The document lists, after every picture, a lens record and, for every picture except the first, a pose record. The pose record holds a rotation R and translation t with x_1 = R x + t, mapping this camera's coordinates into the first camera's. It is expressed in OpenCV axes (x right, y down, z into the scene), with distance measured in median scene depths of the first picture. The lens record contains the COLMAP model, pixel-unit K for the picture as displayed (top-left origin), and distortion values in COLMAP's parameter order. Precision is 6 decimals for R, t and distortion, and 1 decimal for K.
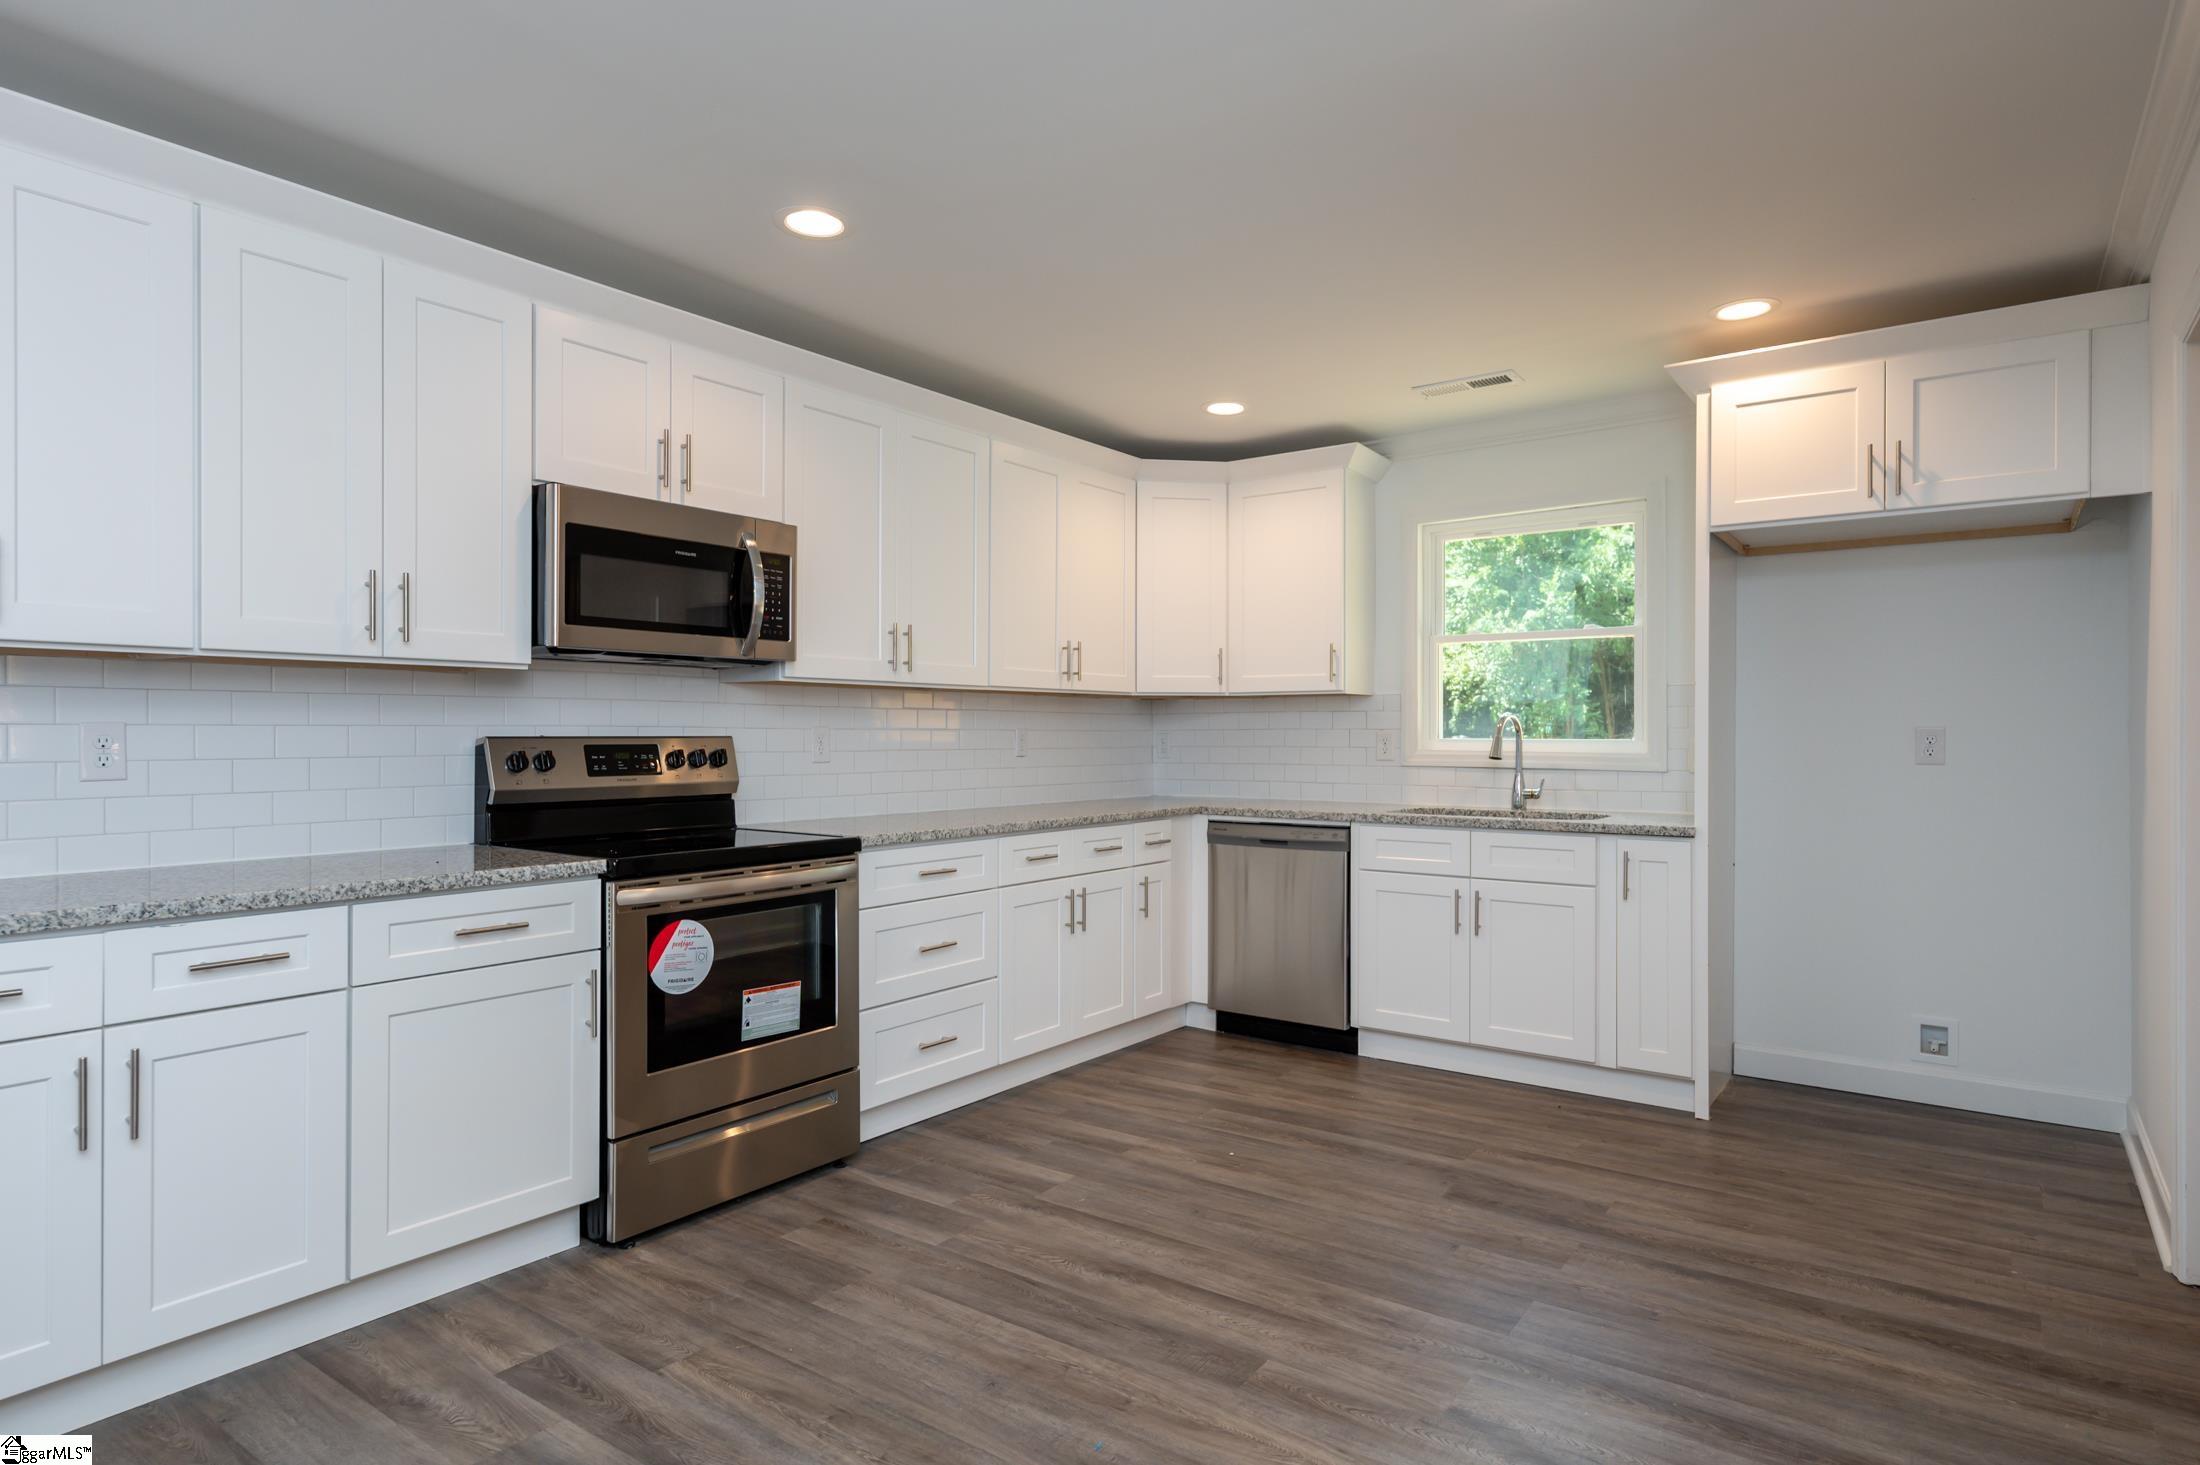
lens RADIAL K [[1198.2, 0, 1104.7], [0, 1198.2, 728.1], [0, 0, 1]] dist [0.014883, -0.001008]
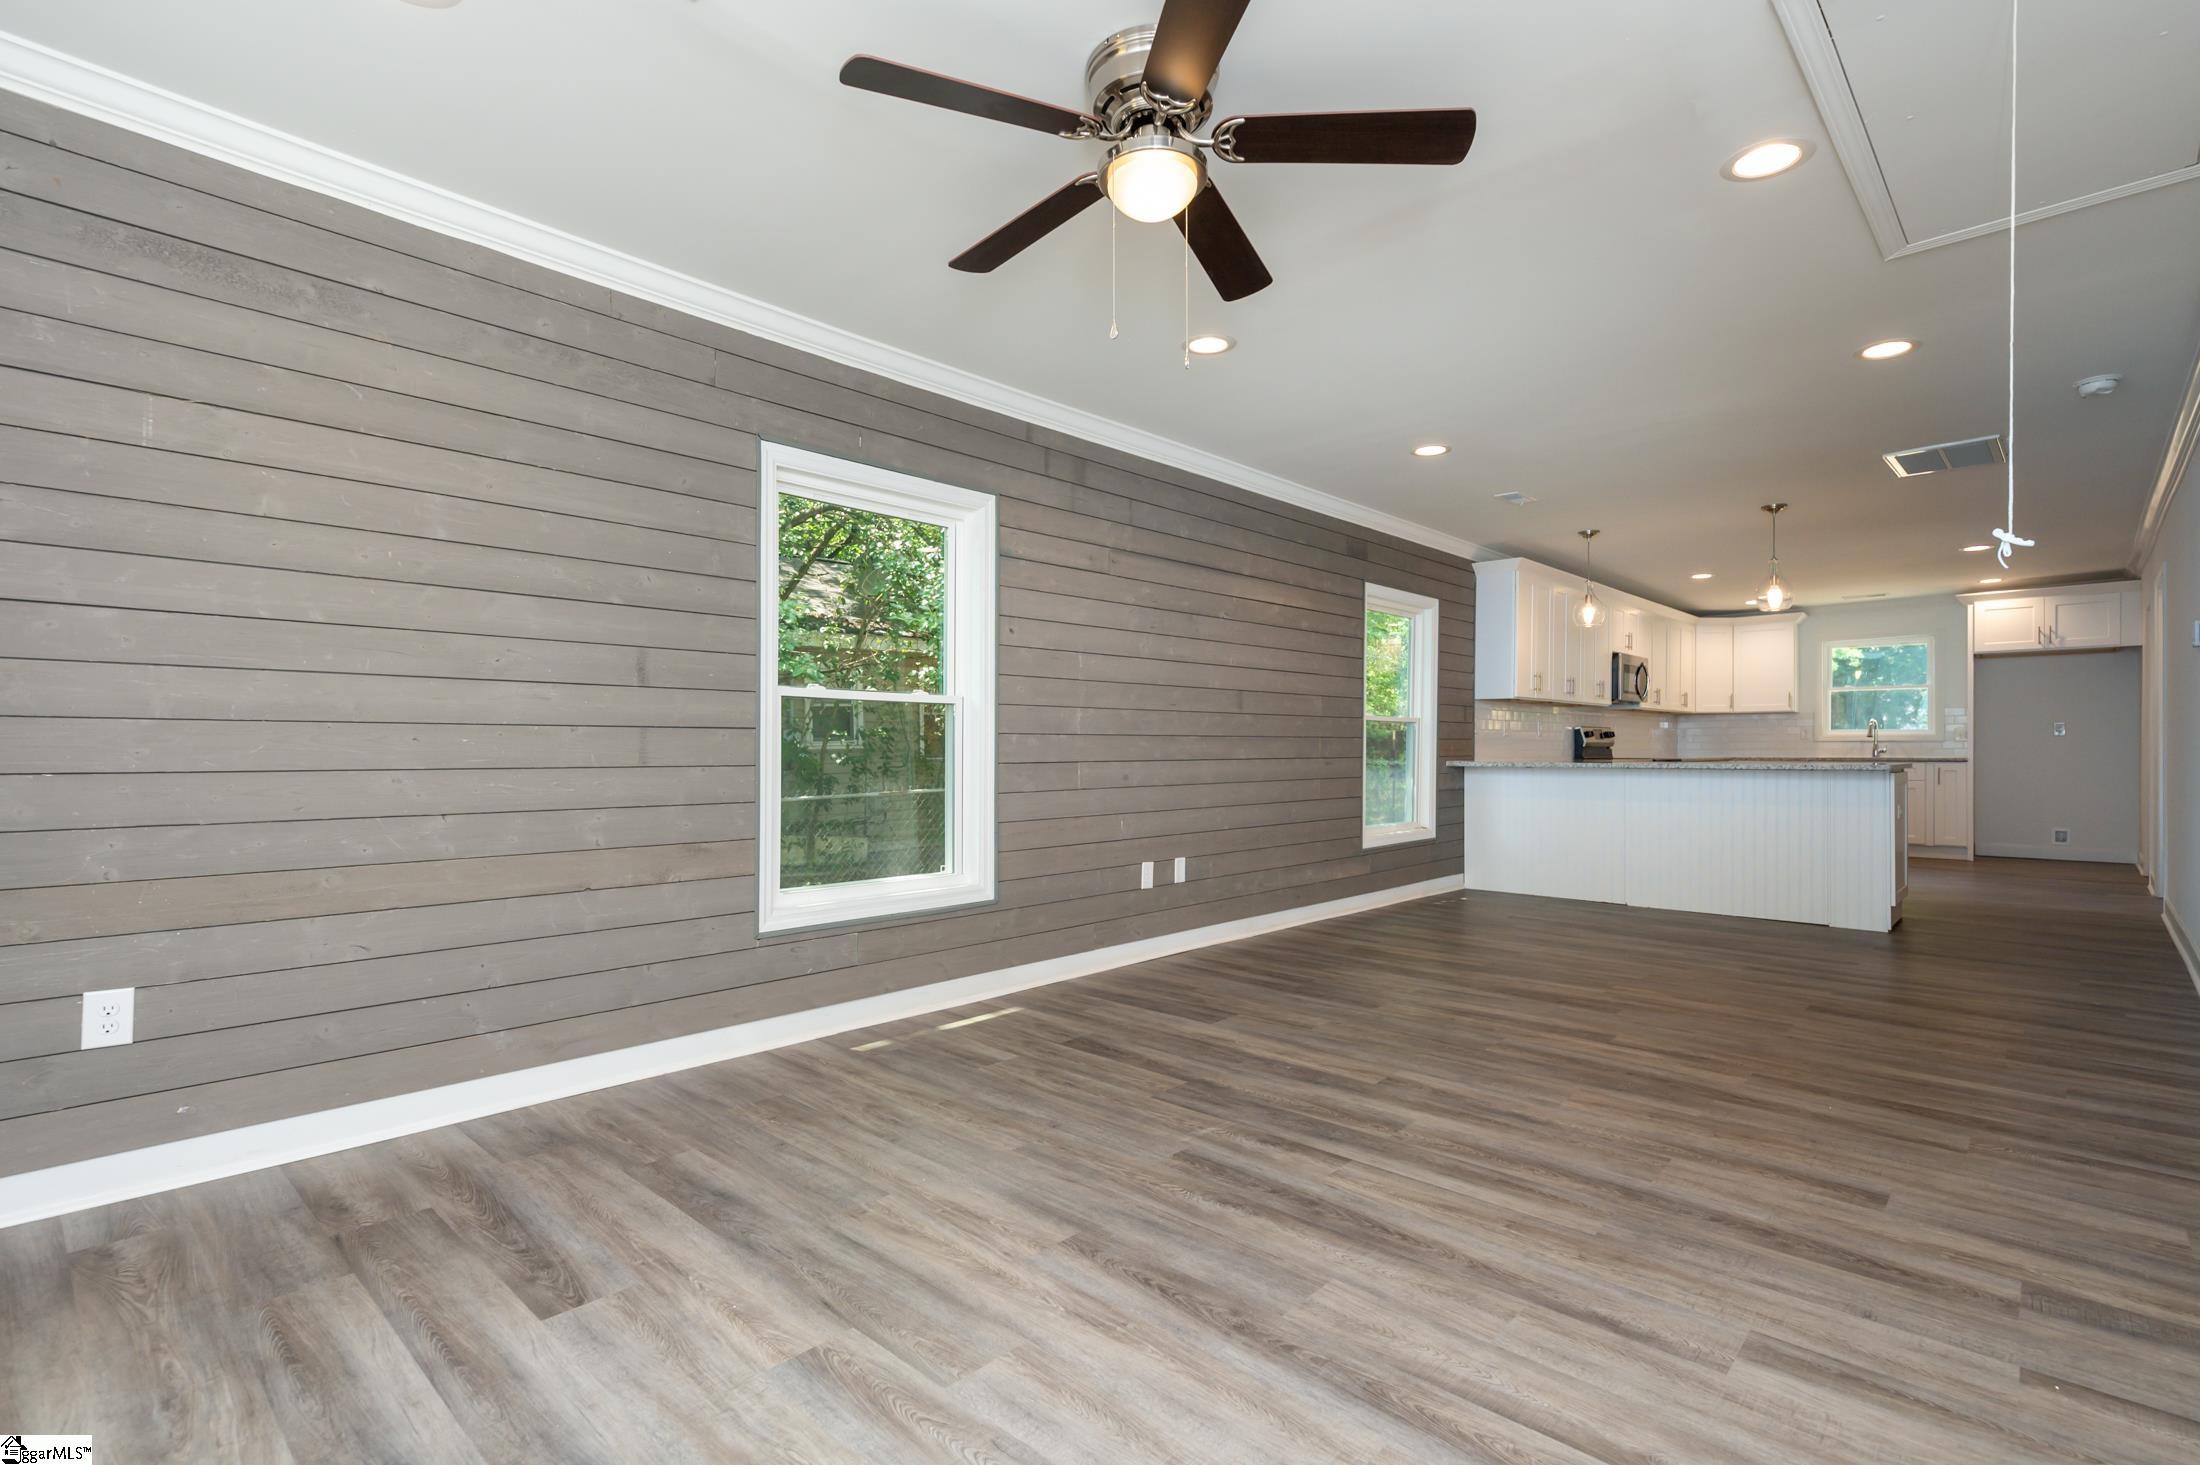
lens RADIAL K [[1027.7, 0, 1104.8], [0, 1027.7, 748.9], [0, 0, 1]] dist [0.011989, 0.000120]
pose [[0.992992, -0.003777, -0.118118, -1.431748], [0.004139, 0.999987, 0.002817, 0.052798], [0.118105, -0.003286, 0.992996, -1.920809]]
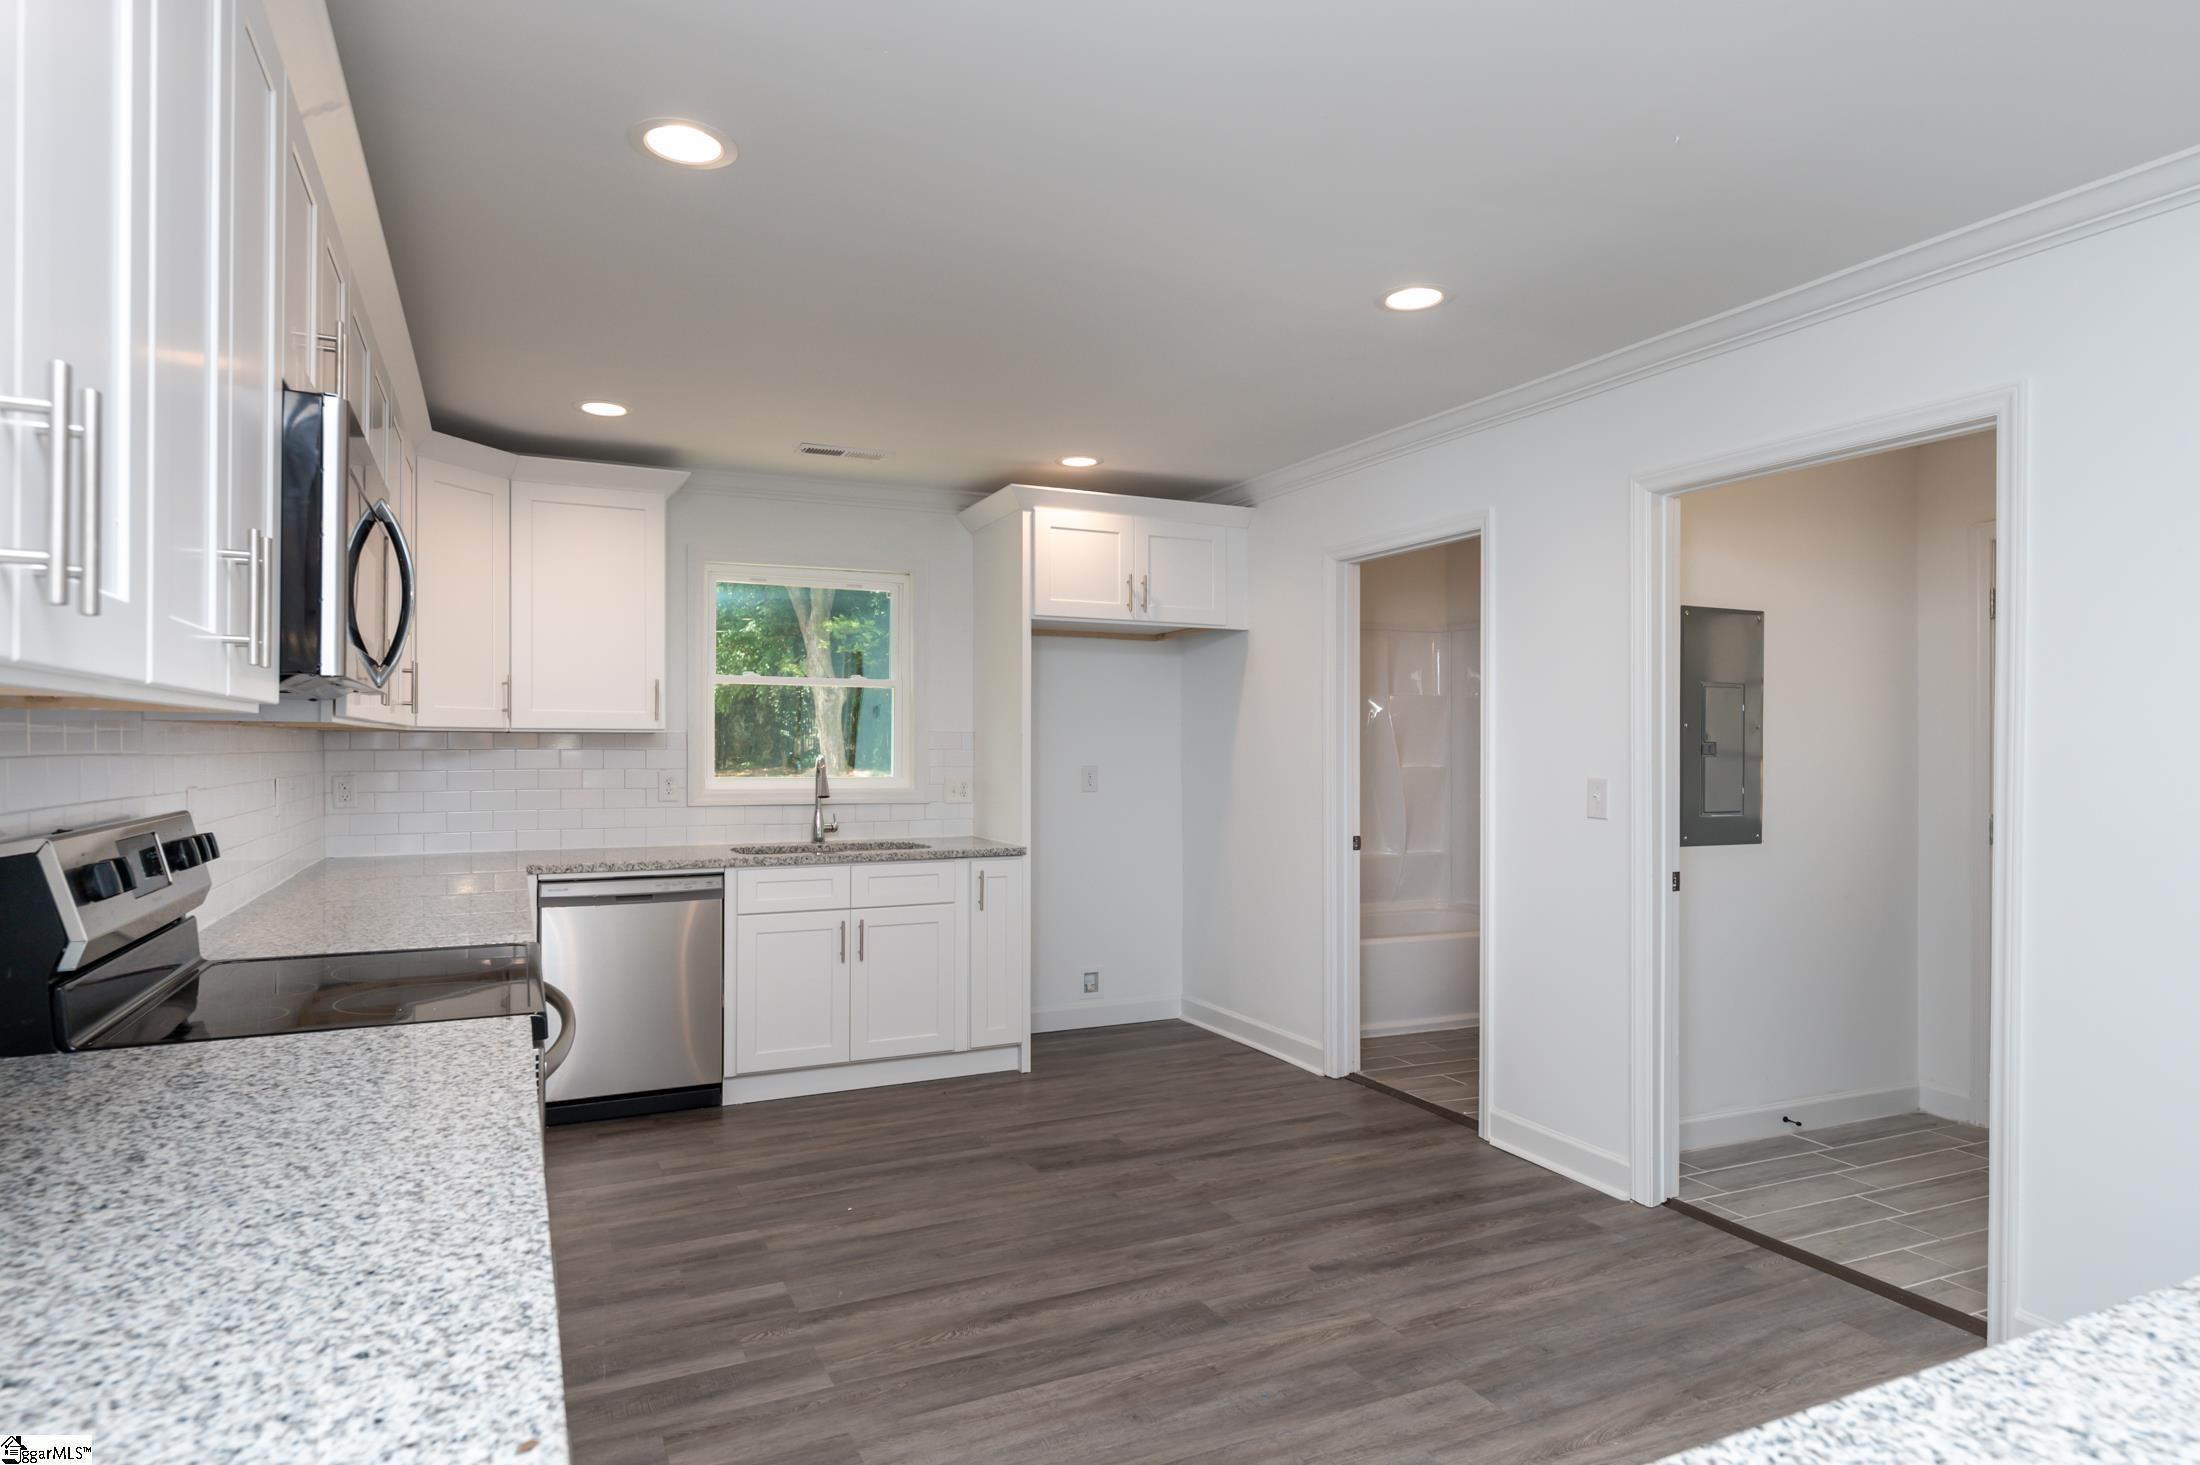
lens RADIAL K [[1239.2, 0, 1100.0], [0, 1239.2, 732.5], [0, 0, 1]] dist [0.018708, 0.000025]
pose [[0.475251, 0.009872, 0.879795, -0.738904], [-0.006055, 0.999950, -0.007950, -0.034294], [-0.879829, -0.001549, 0.475287, 0.345213]]
